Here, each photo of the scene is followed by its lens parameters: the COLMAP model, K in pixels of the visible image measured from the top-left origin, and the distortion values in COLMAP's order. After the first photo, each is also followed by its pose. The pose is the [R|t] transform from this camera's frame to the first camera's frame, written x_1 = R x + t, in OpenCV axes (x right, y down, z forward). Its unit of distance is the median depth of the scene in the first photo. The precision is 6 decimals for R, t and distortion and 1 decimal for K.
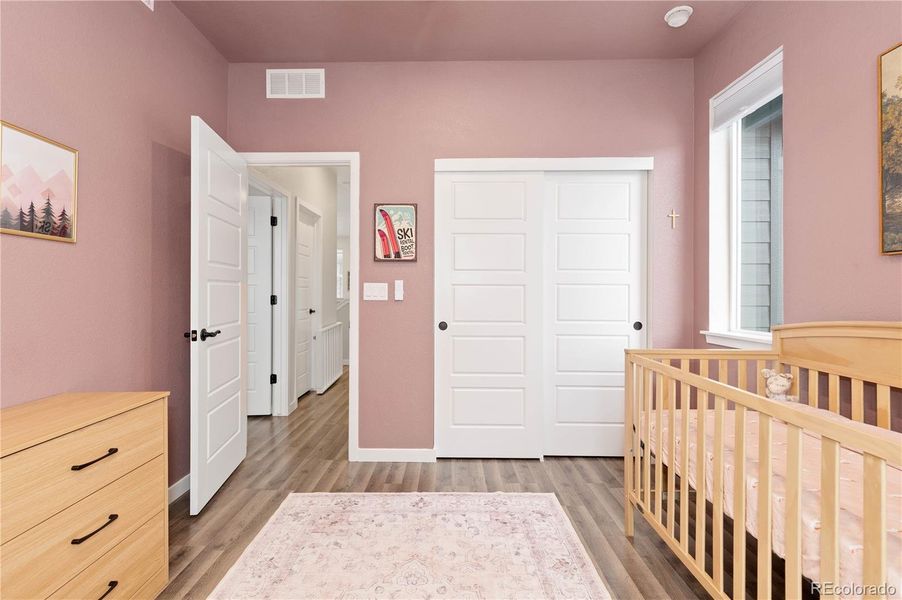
lens RADIAL K [[411.9, 0, 447.8], [0, 411.9, 298.5], [0, 0, 1]] dist [0.015128, -0.000567]
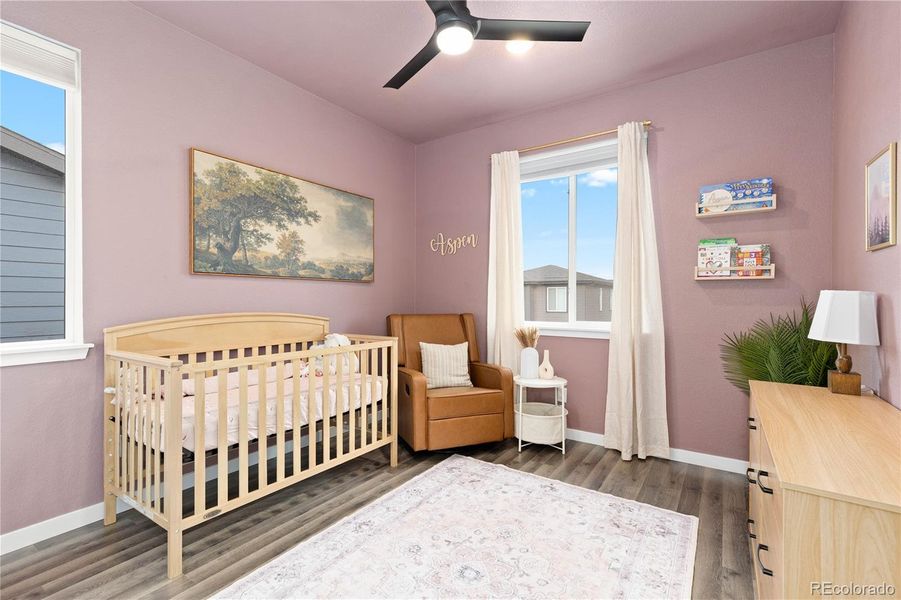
lens RADIAL K [[411.5, 0, 445.0], [0, 411.5, 297.4], [0, 0, 1]] dist [0.015128, -0.000567]
pose [[-0.834515, -0.001885, 0.550981, -0.645469], [0.000359, 0.999992, 0.003965, -0.018700], [-0.550985, 0.003507, -0.834508, 1.802461]]
